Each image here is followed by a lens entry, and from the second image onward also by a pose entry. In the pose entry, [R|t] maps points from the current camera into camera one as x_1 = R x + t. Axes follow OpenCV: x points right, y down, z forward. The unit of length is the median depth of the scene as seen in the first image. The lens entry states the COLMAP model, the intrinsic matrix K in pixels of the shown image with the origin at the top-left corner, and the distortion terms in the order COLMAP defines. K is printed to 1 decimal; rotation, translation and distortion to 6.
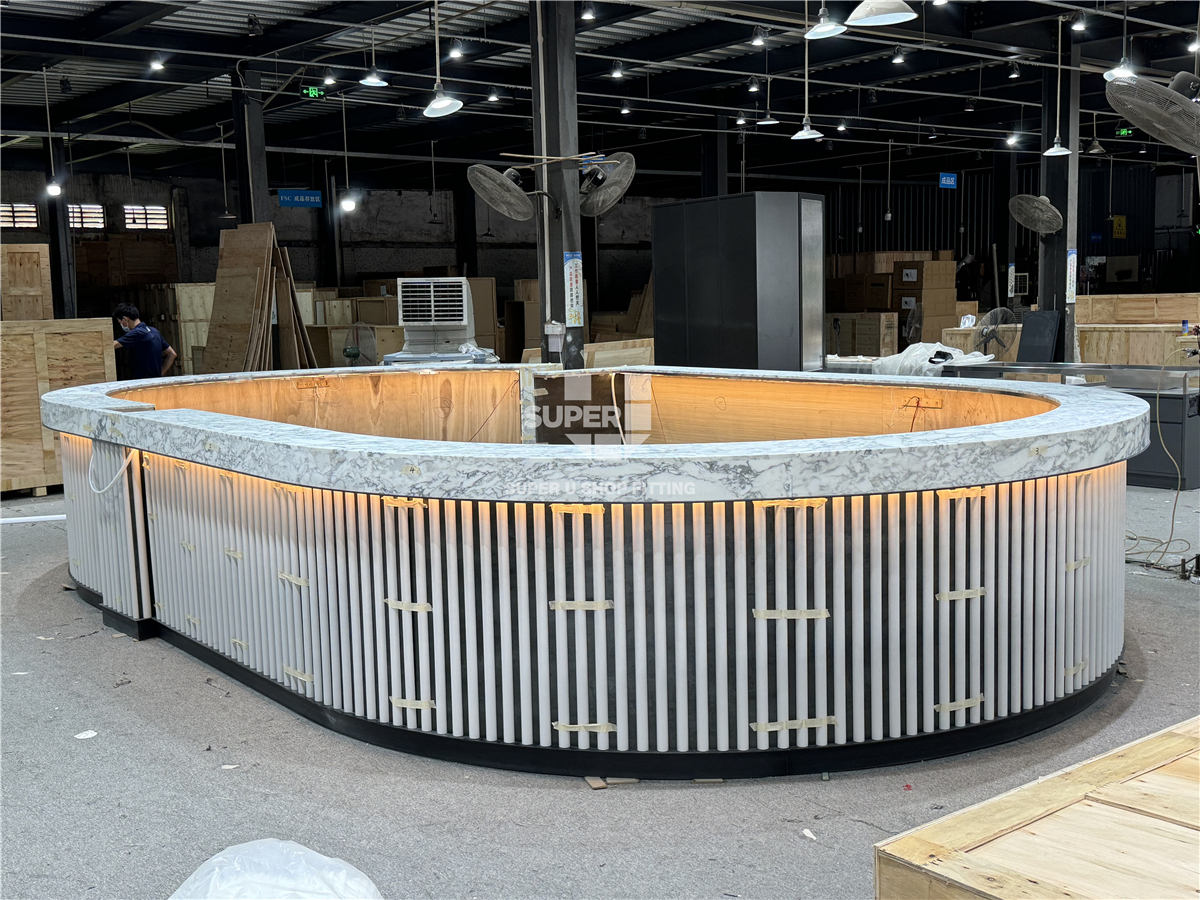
lens RADIAL K [[1328.4, 0, 599.3], [0, 1328.4, 446.7], [0, 0, 1]] dist [0.096169, 0.000000]
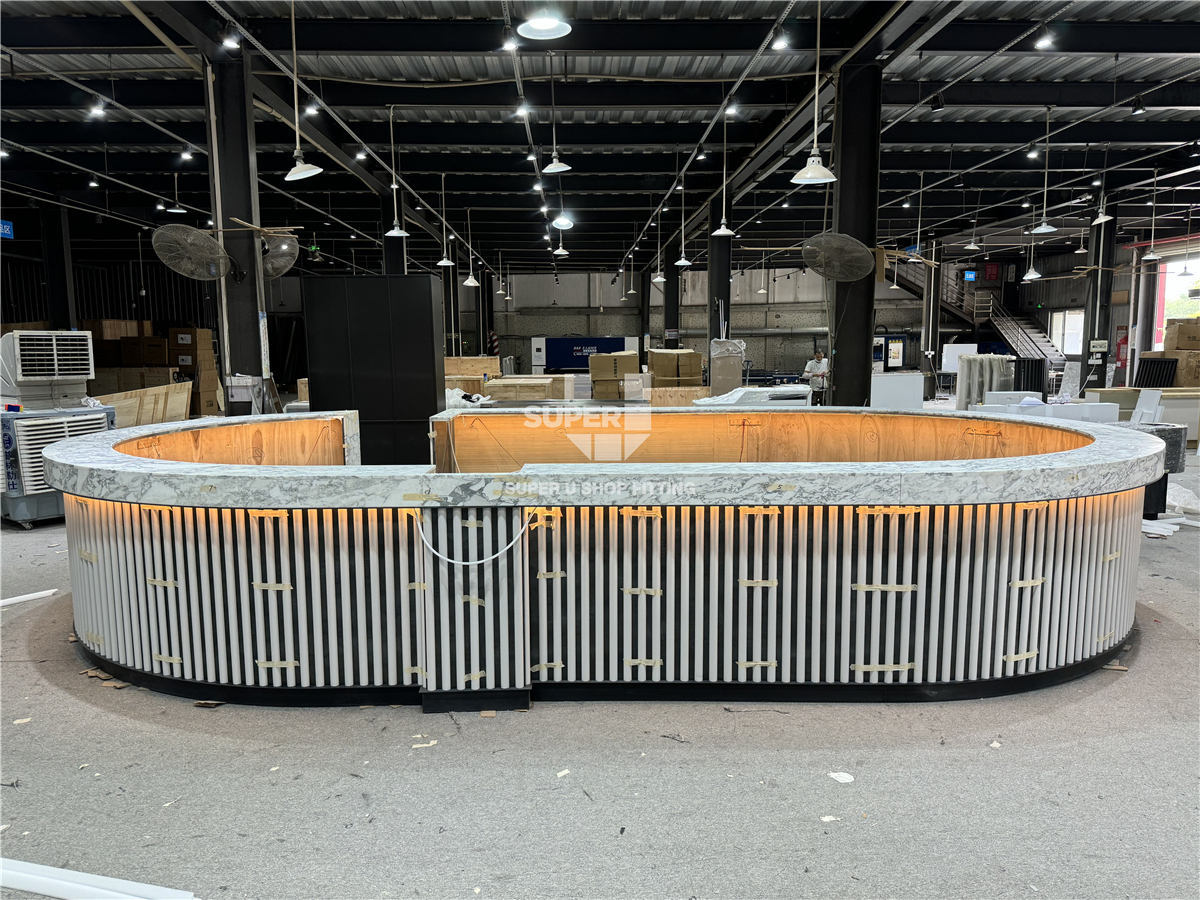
lens RADIAL K [[880.3, 0, 600.6], [0, 880.3, 456.9], [0, 0, 1]] dist [0.025067, -0.006459]
pose [[0.604147, -0.082792, 0.792560, -0.504377], [0.083268, 0.995702, 0.040539, -0.035449], [-0.792510, 0.041504, 0.608445, 0.367134]]
